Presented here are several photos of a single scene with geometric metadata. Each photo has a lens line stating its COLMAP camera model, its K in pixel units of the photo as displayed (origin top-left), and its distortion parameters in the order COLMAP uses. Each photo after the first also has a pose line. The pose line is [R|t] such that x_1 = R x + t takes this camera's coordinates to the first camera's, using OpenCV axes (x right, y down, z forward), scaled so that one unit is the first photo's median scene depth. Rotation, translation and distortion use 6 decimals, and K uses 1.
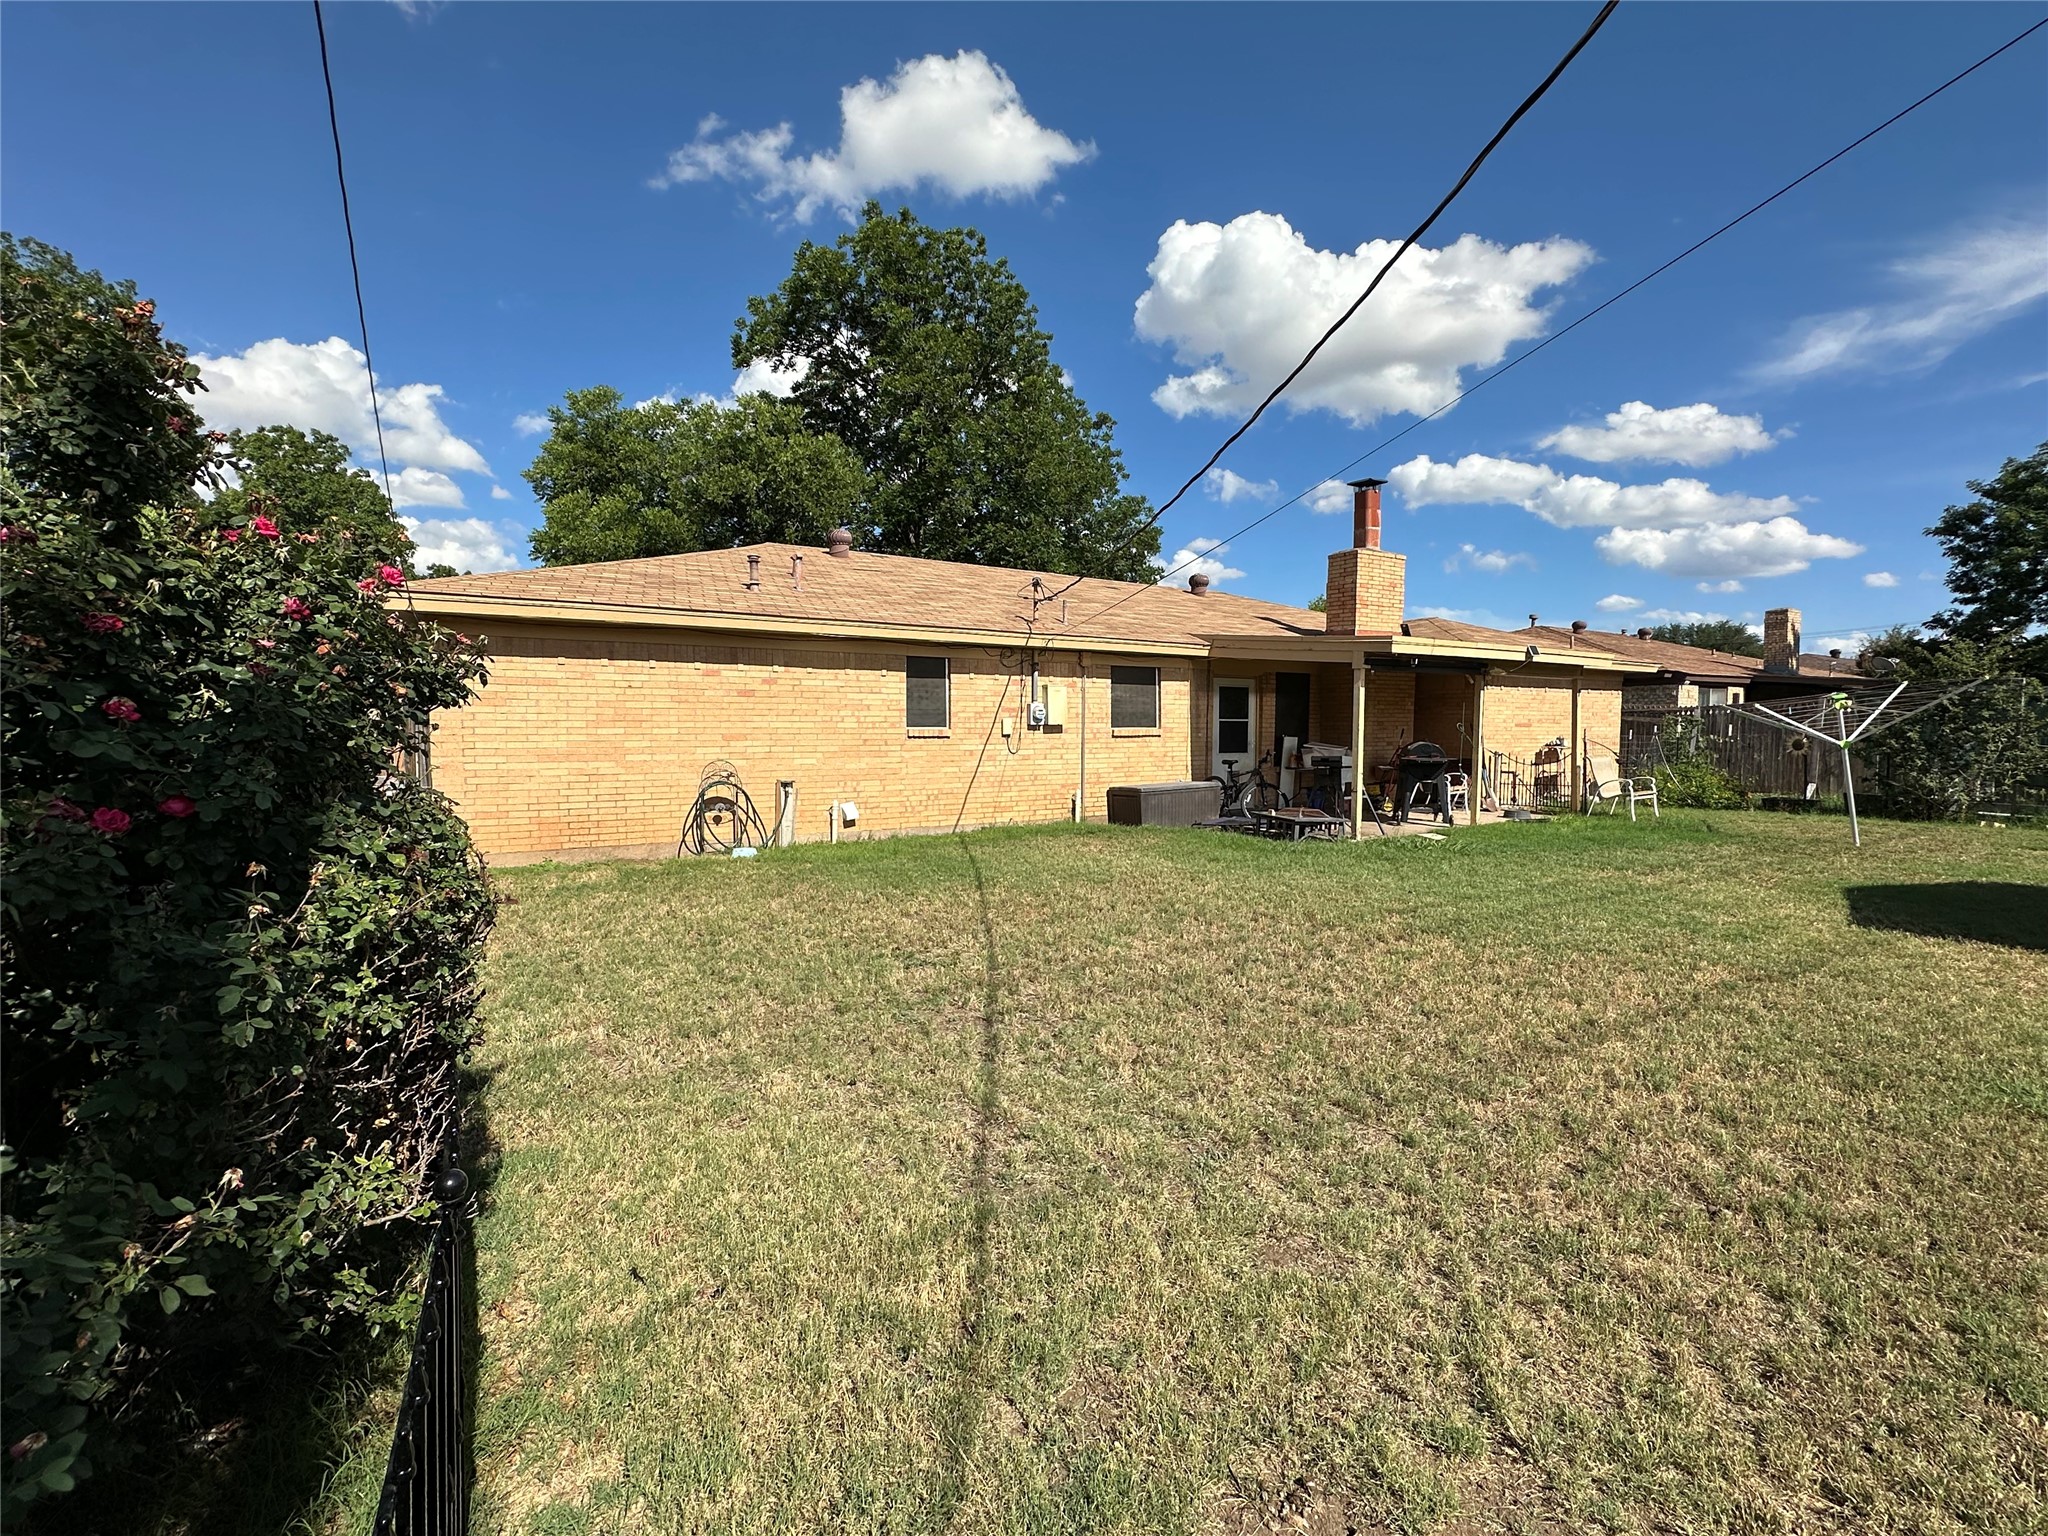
lens RADIAL K [[925.6, 0, 1021.3], [0, 925.6, 757.7], [0, 0, 1]] dist [0.008384, -0.002683]
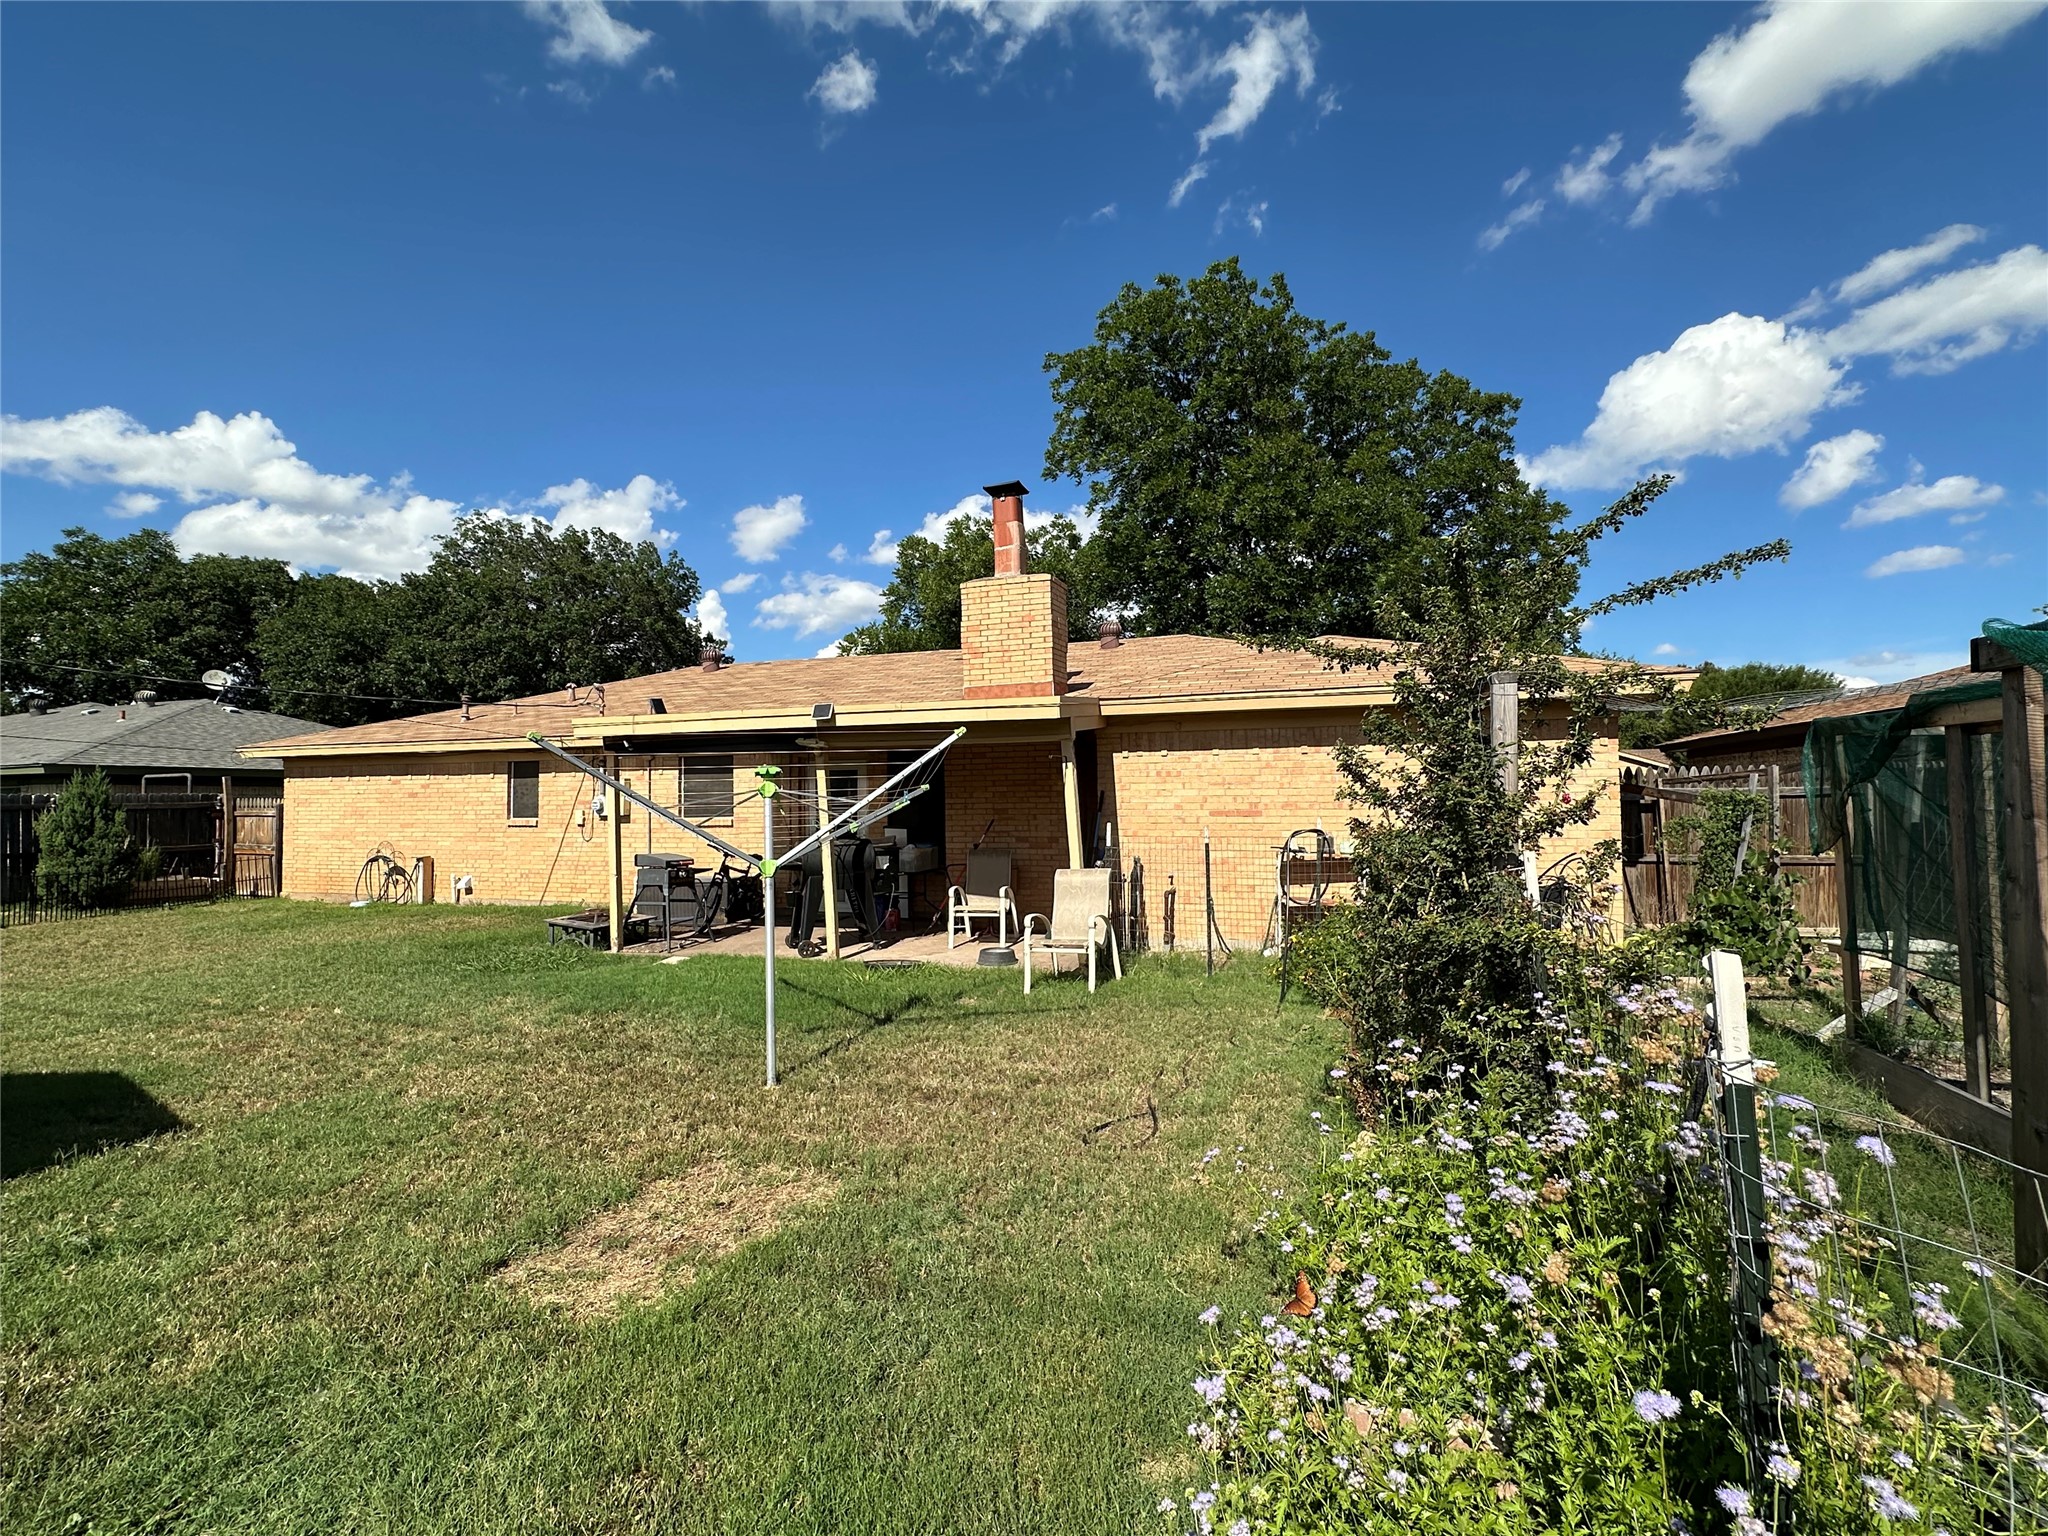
lens RADIAL K [[925.6, 0, 1021.3], [0, 925.6, 757.7], [0, 0, 1]] dist [0.008384, -0.002683]
pose [[0.670203, -0.047936, -0.740628, 1.290116], [-0.014304, 0.996892, -0.077467, -0.027856], [0.742040, 0.062512, 0.667434, 0.687940]]
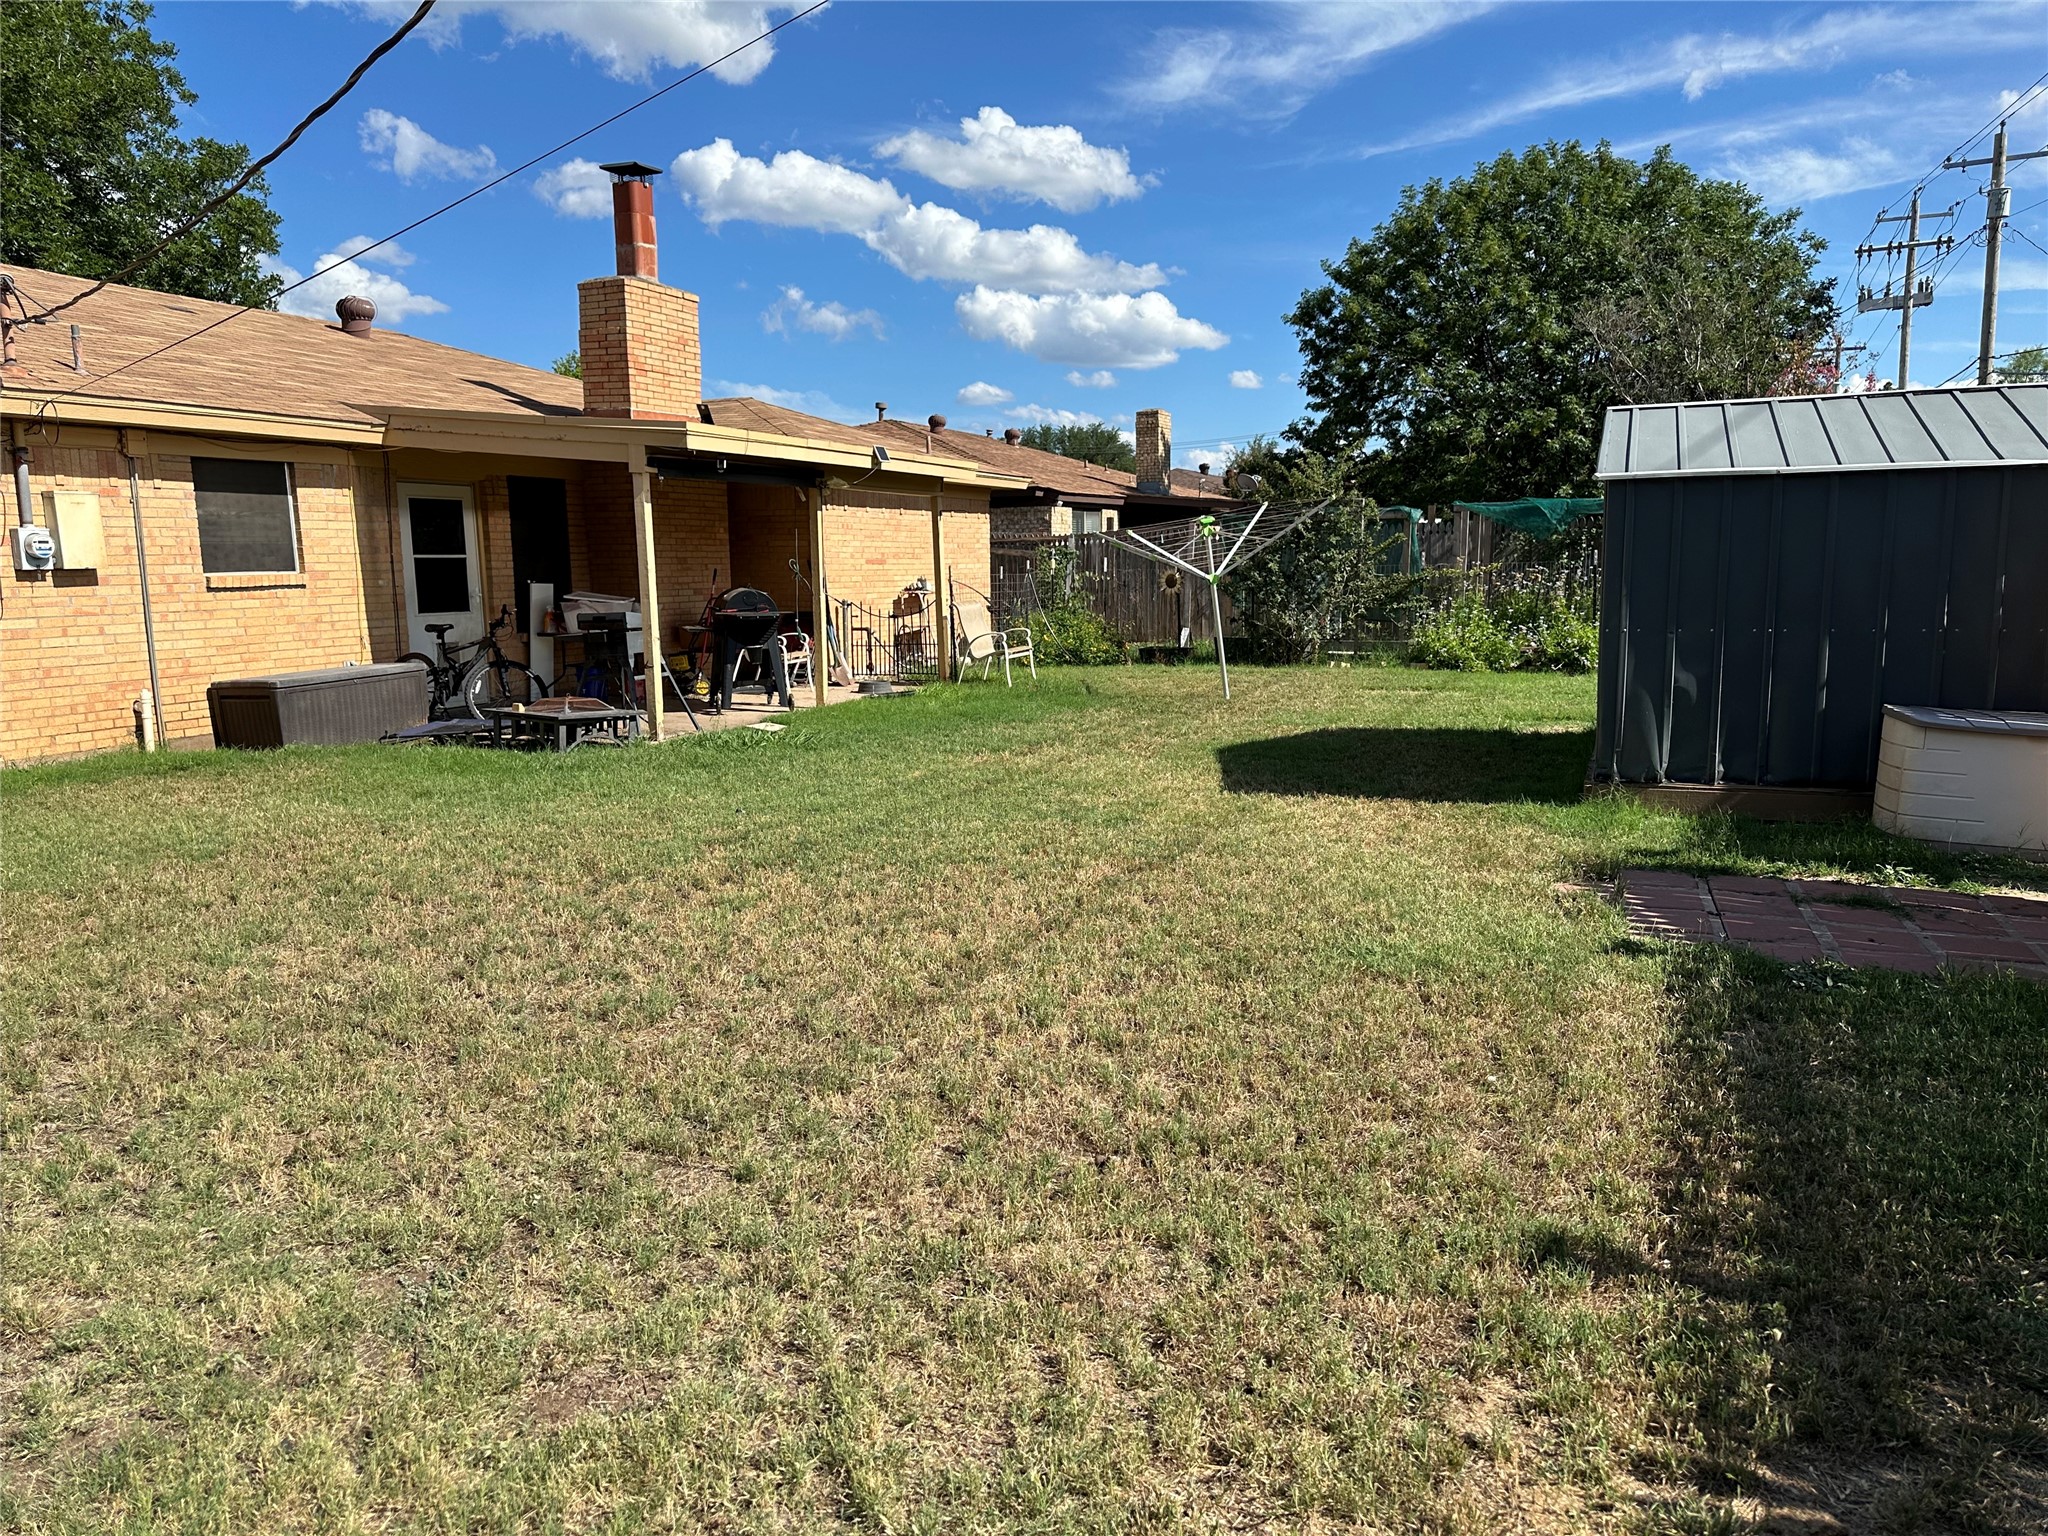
lens RADIAL K [[1428.1, 0, 1024.0], [0, 1428.1, 768.0], [0, 0, 1]] dist [0.168575, -0.242610]
pose [[0.829098, -0.093951, 0.551152, 0.014736], [0.036714, 0.992801, 0.114008, 0.001151], [-0.557896, -0.074289, 0.826579, 0.013308]]
